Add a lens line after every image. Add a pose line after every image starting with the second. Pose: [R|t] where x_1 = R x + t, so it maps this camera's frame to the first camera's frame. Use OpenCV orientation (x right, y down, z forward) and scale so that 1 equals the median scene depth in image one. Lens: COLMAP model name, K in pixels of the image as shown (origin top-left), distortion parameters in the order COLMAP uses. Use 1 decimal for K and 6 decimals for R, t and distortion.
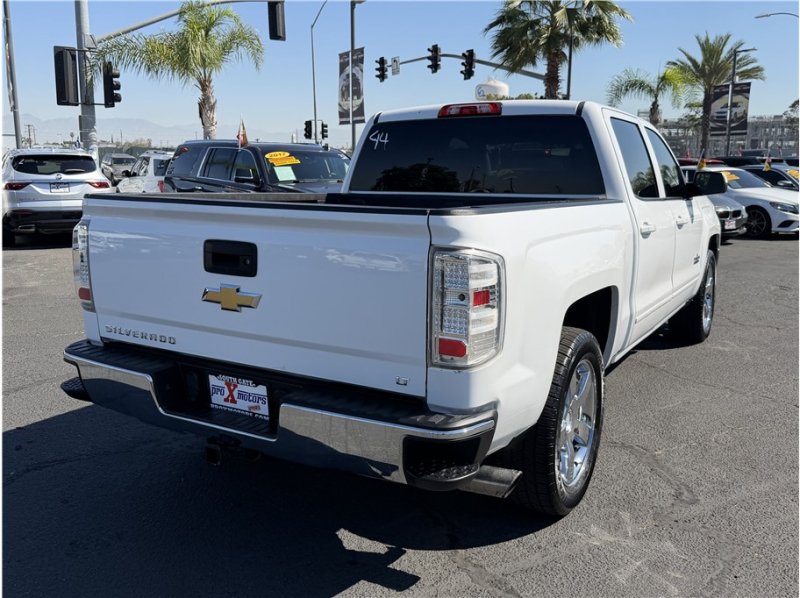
lens RADIAL K [[708.1, 0, 401.9], [0, 708.1, 293.9], [0, 0, 1]] dist [0.096564, -0.174200]
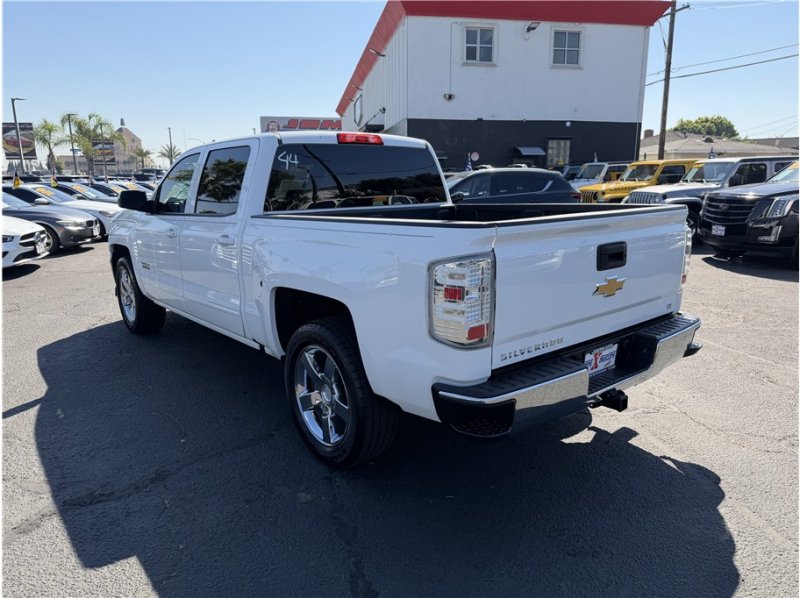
lens RADIAL K [[562.0, 0, 397.4], [0, 562.0, 297.6], [0, 0, 1]] dist [0.002559, -0.007445]
pose [[0.345923, -0.203083, 0.916021, -0.330228], [0.176879, 0.972905, 0.148899, -0.049249], [-0.921440, 0.110517, 0.372471, 0.241192]]
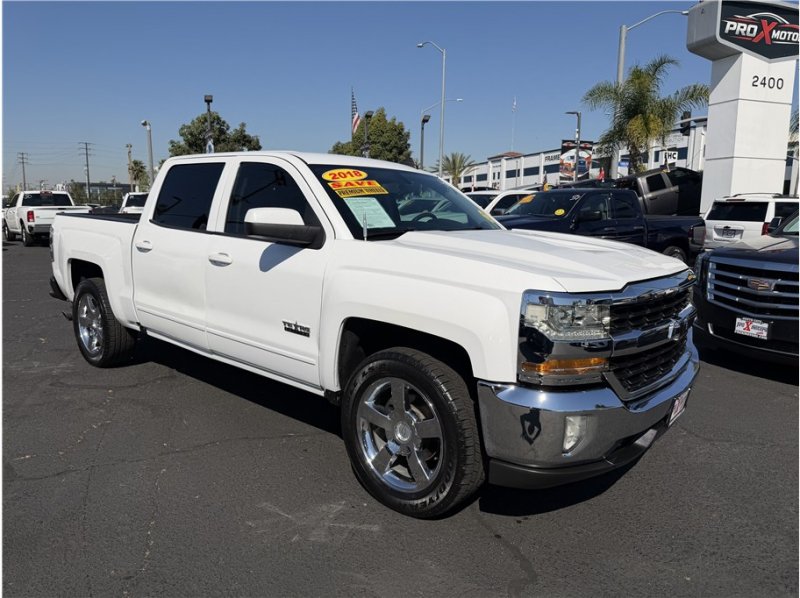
lens RADIAL K [[558.5, 0, 401.9], [0, 558.5, 295.9], [0, 0, 1]] dist [0.054979, -0.077550]
pose [[-0.175712, 0.138253, -0.974685, 0.497341], [-0.189229, 0.966883, 0.171260, -0.104209], [0.966084, 0.214531, -0.143732, 0.622414]]
